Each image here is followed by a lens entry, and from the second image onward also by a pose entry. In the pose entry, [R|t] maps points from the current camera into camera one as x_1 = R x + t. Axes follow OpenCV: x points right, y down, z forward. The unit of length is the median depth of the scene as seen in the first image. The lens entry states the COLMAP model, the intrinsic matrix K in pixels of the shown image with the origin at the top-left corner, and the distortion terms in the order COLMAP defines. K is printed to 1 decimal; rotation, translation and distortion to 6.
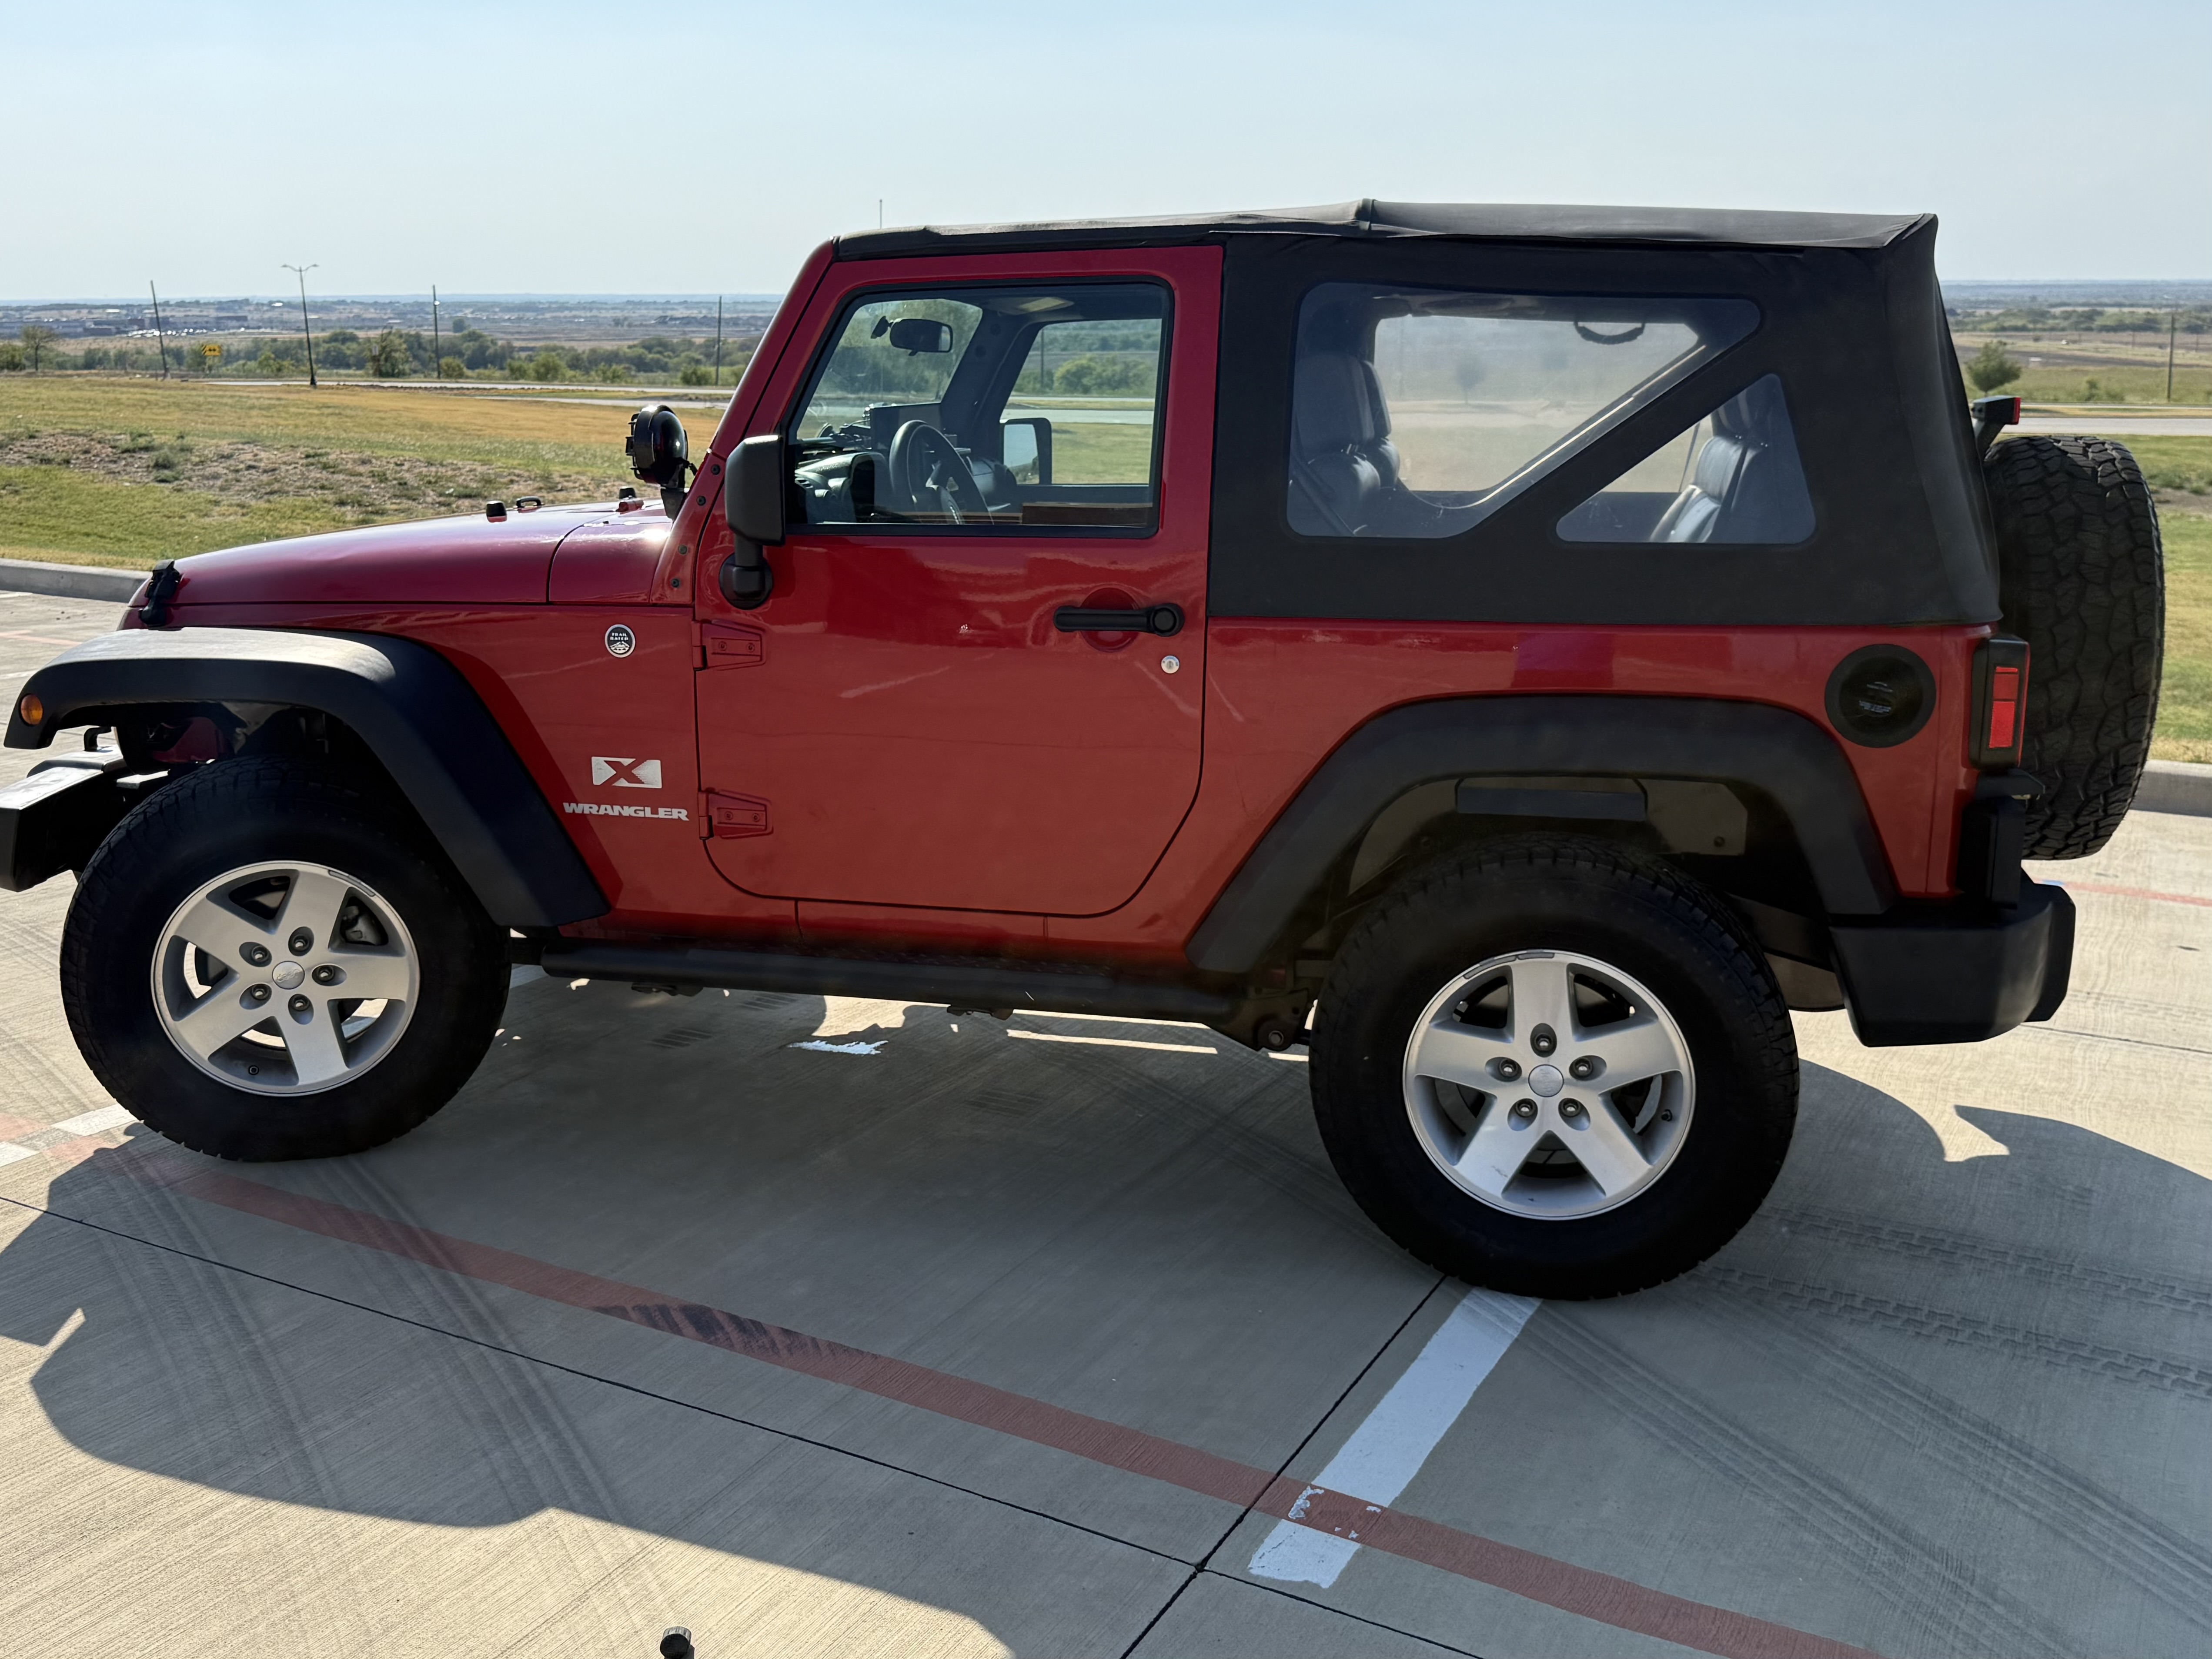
lens RADIAL K [[2108.8, 0, 1101.2], [0, 2108.8, 843.7], [0, 0, 1]] dist [0.064727, 0.000000]
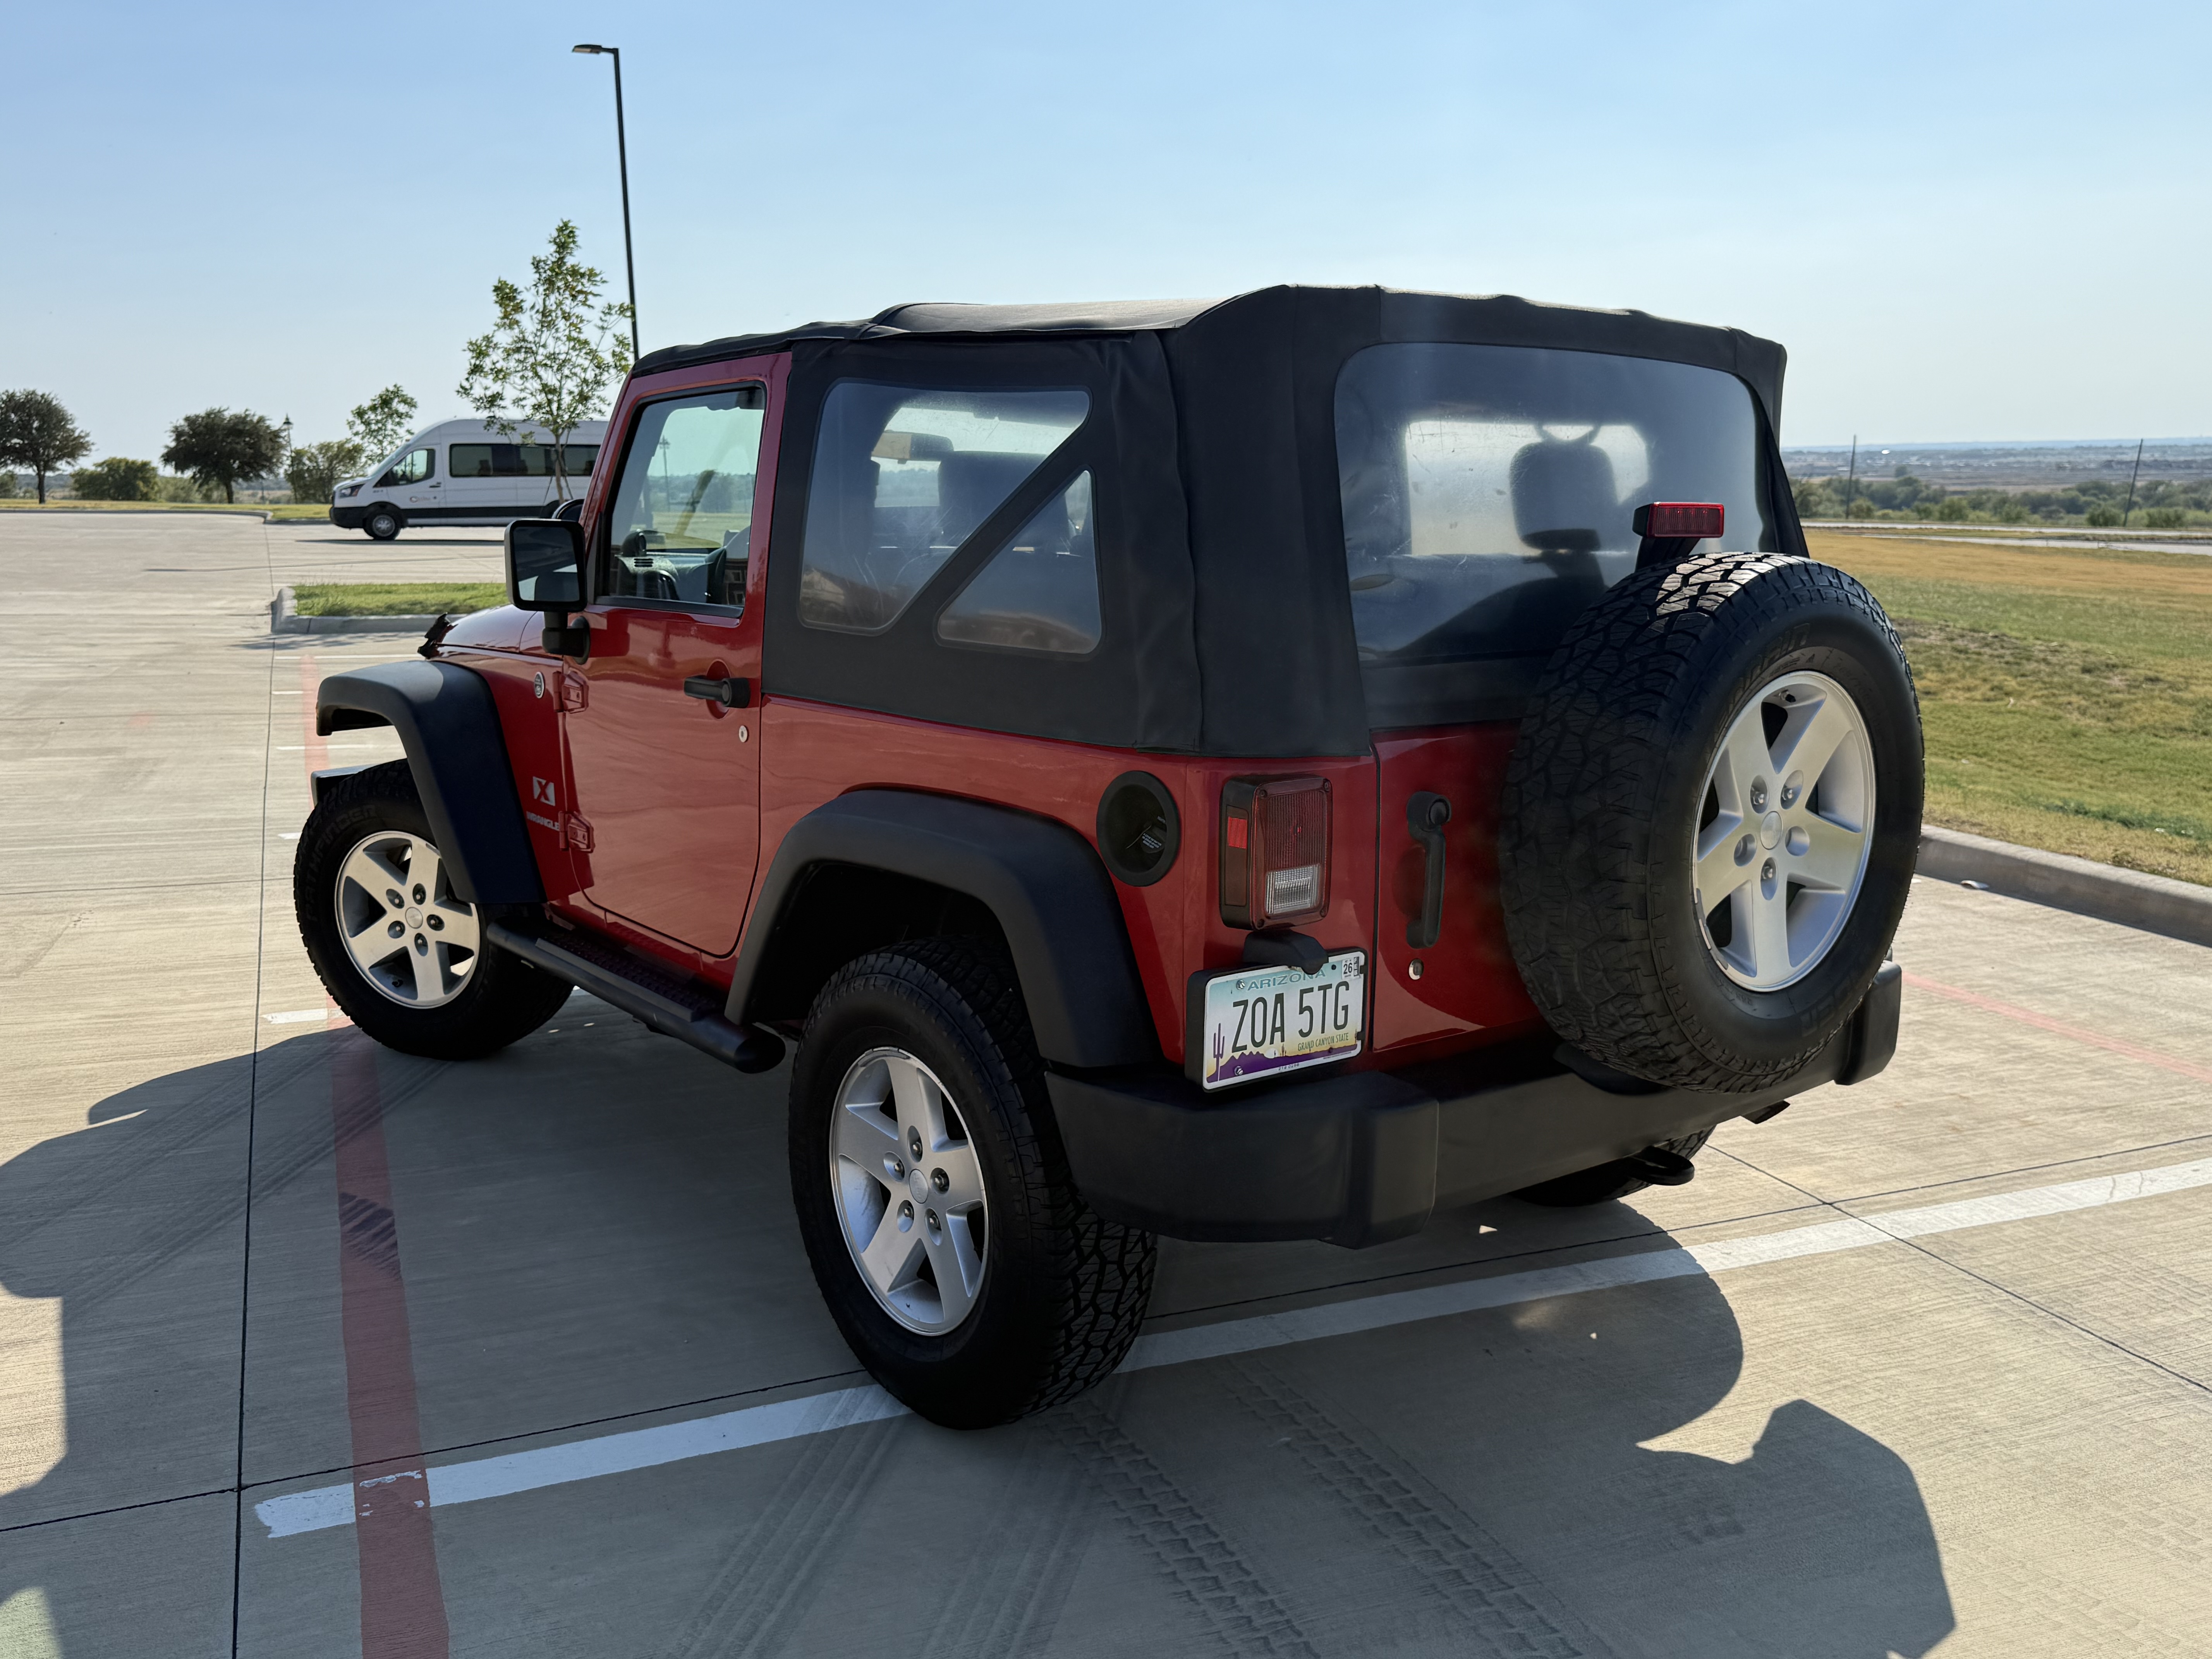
lens RADIAL K [[1899.5, 0, 1110.9], [0, 1899.5, 828.8], [0, 0, 1]] dist [0.037575, -0.035070]
pose [[0.784897, 0.112222, -0.609379, 0.729011], [-0.145025, 0.989417, -0.004586, -0.055127], [0.602415, 0.091975, 0.792866, 0.311493]]
